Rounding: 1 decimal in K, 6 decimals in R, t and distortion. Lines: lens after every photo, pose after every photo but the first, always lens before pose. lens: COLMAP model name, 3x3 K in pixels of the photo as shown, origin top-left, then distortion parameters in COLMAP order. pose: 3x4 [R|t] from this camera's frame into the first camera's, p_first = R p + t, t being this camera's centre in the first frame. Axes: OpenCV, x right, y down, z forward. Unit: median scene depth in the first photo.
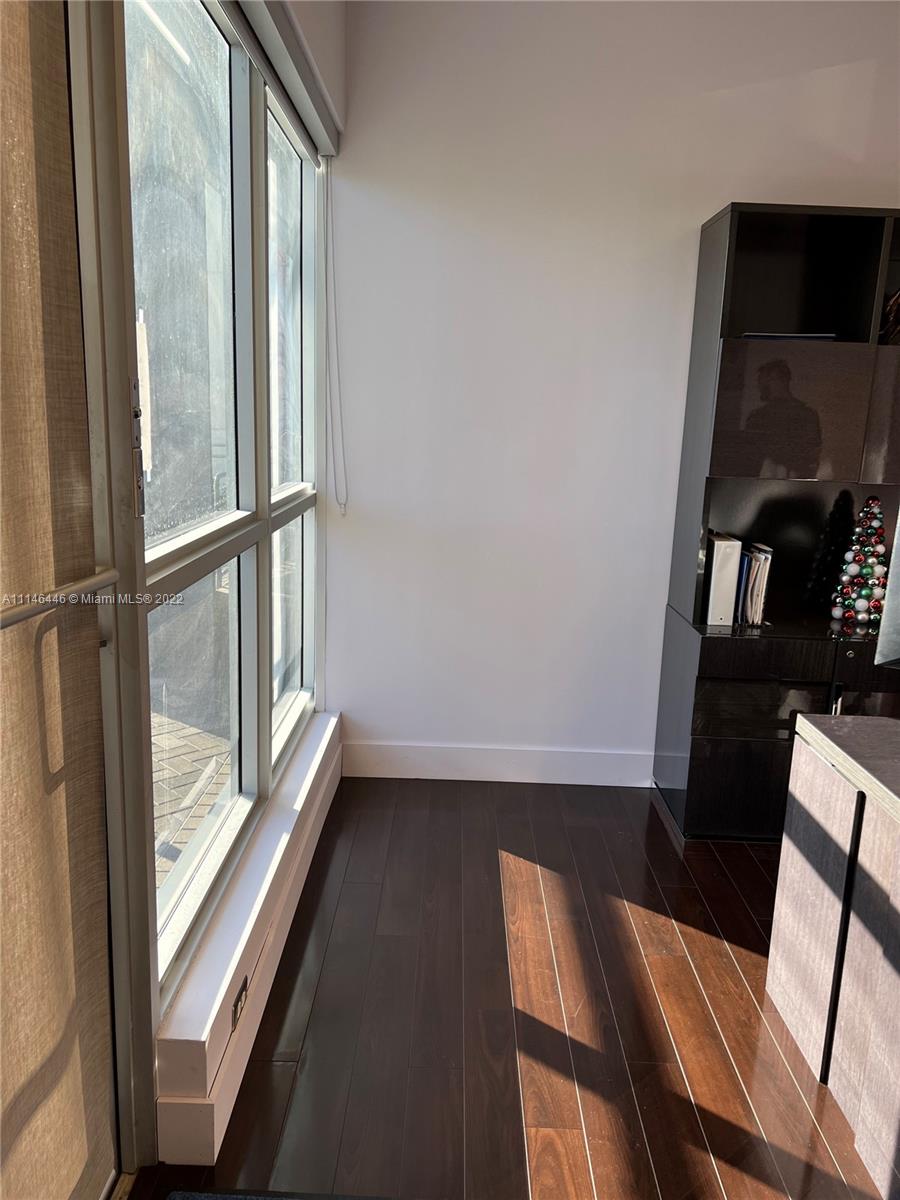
lens RADIAL K [[908.1, 0, 455.7], [0, 908.1, 592.8], [0, 0, 1]] dist [0.065617, -0.064492]
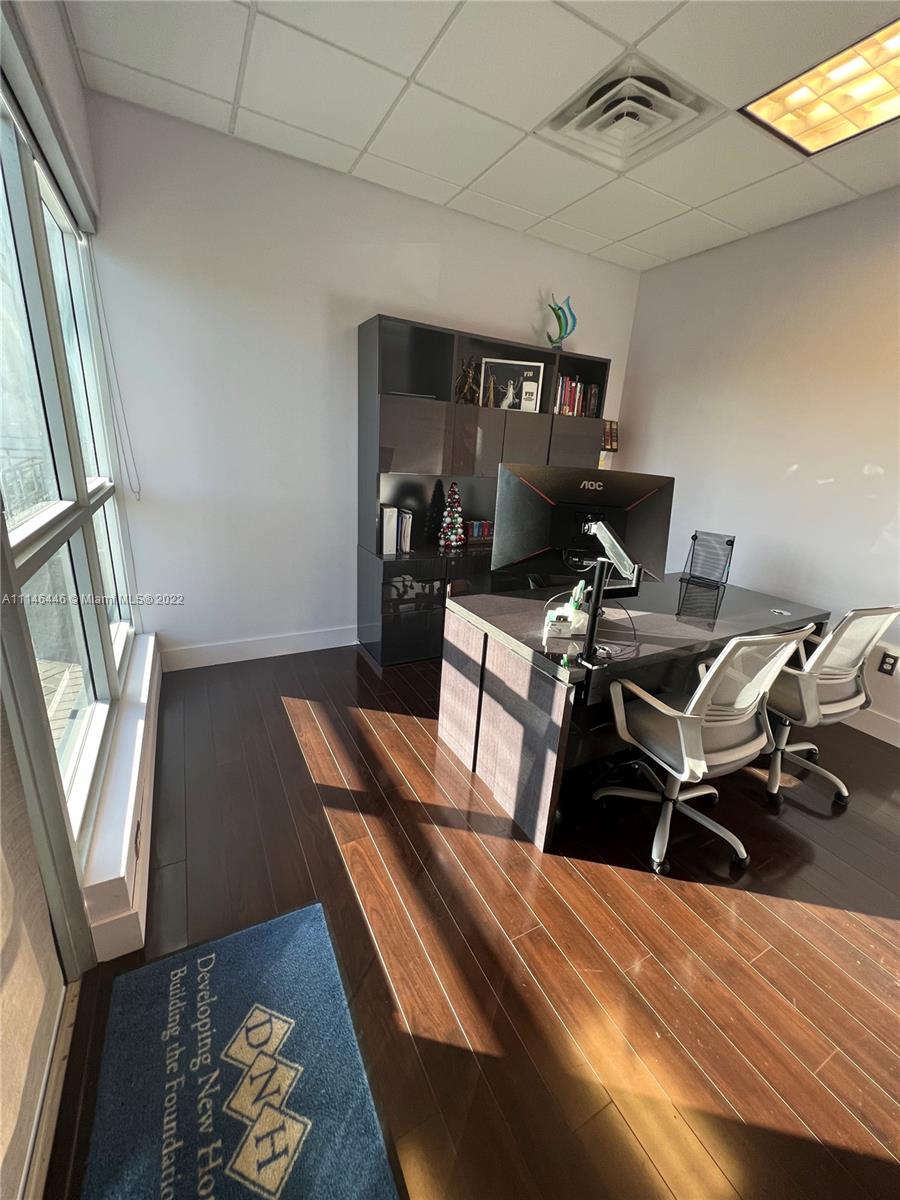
lens RADIAL K [[481.7, 0, 452.7], [0, 481.7, 593.5], [0, 0, 1]] dist [-0.000595, 0.000729]
pose [[0.875624, -0.122394, 0.467229, -0.081577], [0.063433, 0.988122, 0.139968, -0.018143], [-0.478810, -0.092922, 0.872987, 0.089376]]
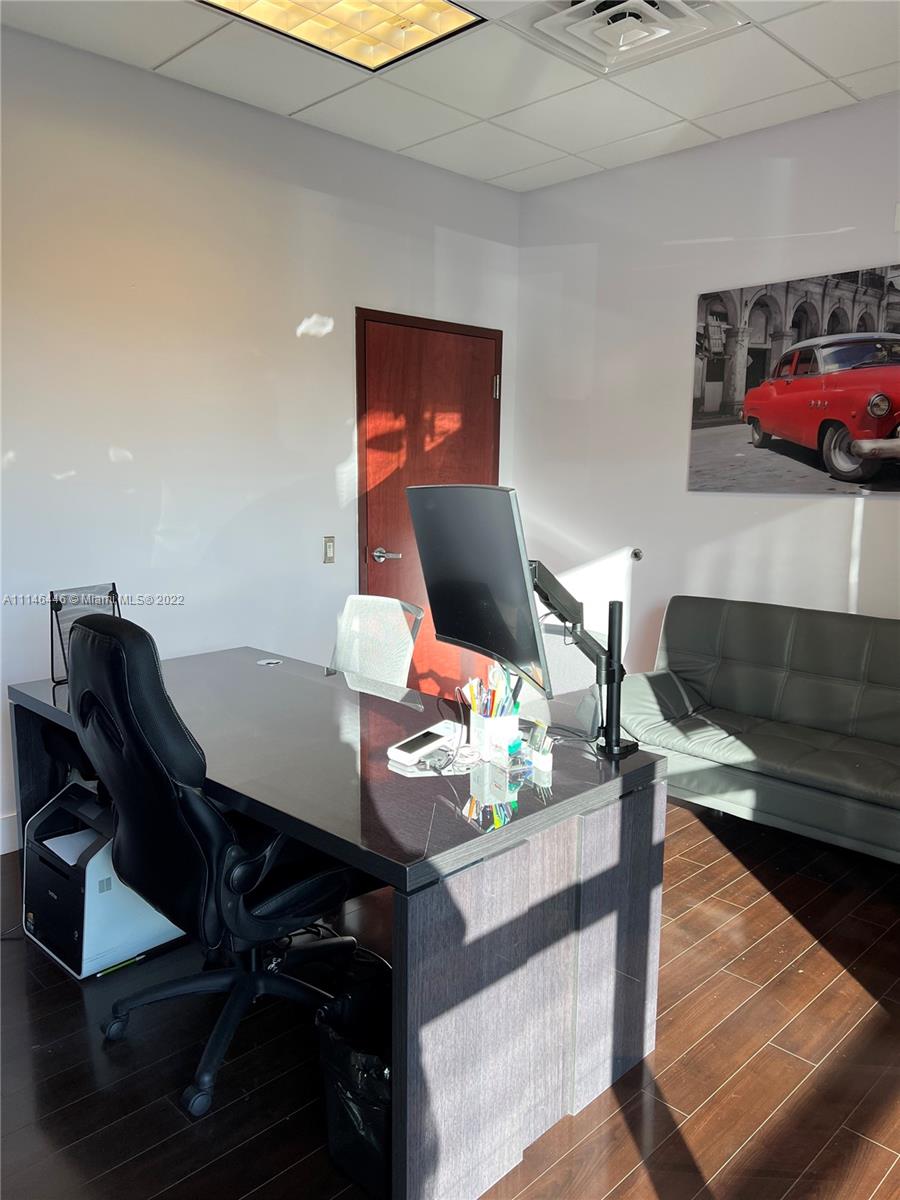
lens RADIAL K [[908.1, 0, 445.6], [0, 908.1, 603.1], [0, 0, 1]] dist [0.065617, -0.064492]
pose [[-0.710409, -0.146192, 0.688438, -0.088649], [0.107378, 0.944221, 0.311314, -0.242251], [-0.695549, 0.295083, -0.655085, 1.211236]]
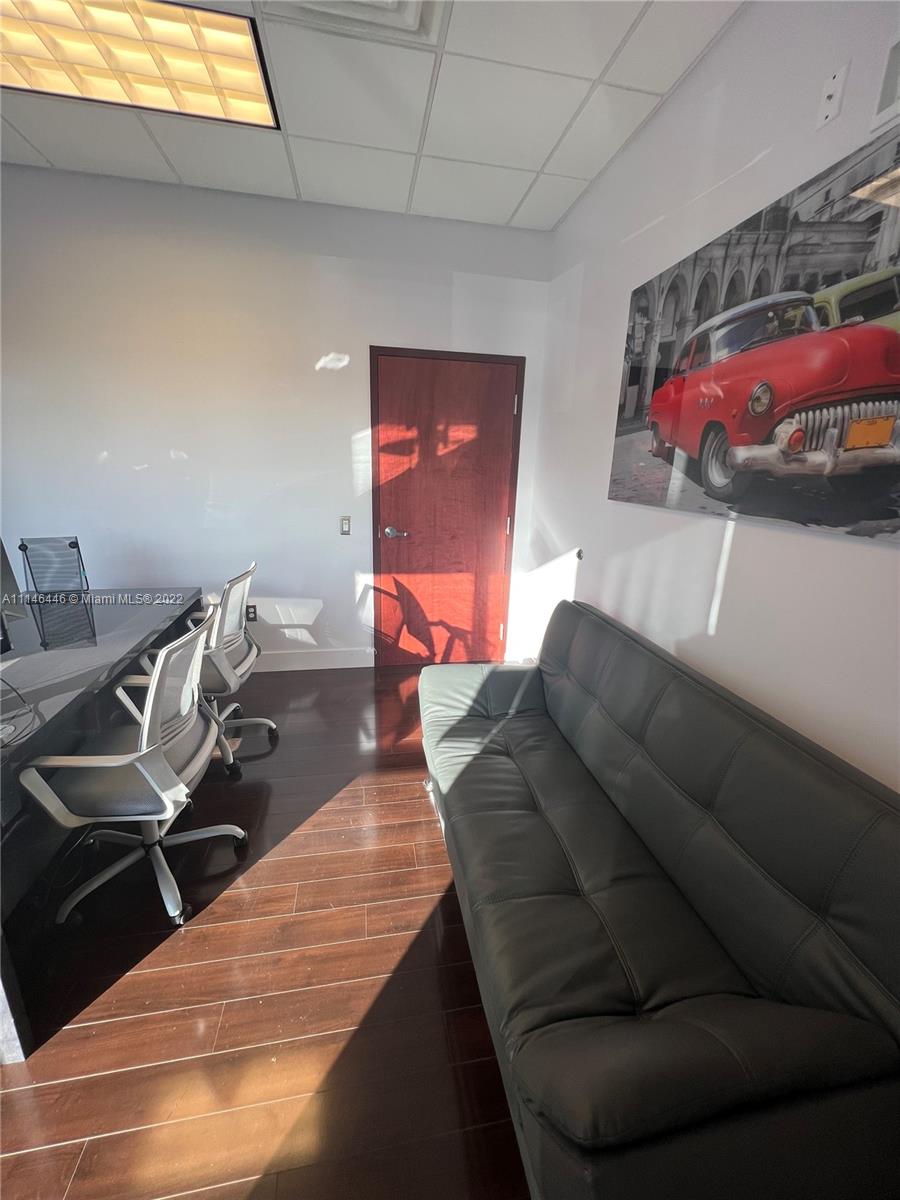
lens RADIAL K [[481.7, 0, 453.1], [0, 481.7, 594.5], [0, 0, 1]] dist [-0.000595, 0.000729]
pose [[-0.186611, -0.299980, 0.935515, -0.062632], [0.158659, 0.930540, 0.330033, -0.043007], [-0.969538, 0.210016, -0.126055, 0.167088]]
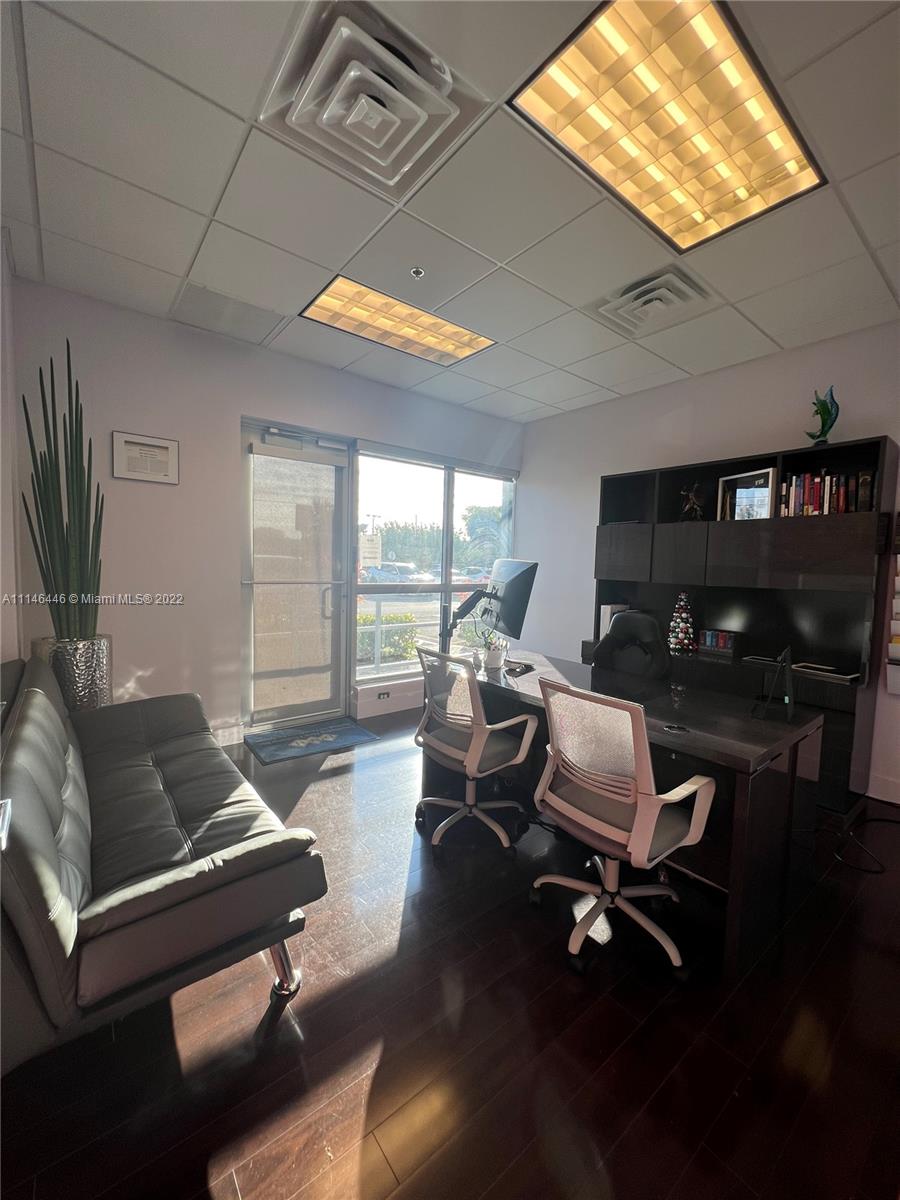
lens RADIAL K [[481.7, 0, 451.2], [0, 481.7, 593.3], [0, 0, 1]] dist [-0.000595, 0.000729]
pose [[0.629493, 0.033372, -0.776289, 1.258646], [-0.158136, 0.983670, -0.085946, 0.105755], [0.760744, 0.176861, 0.624491, -0.146402]]
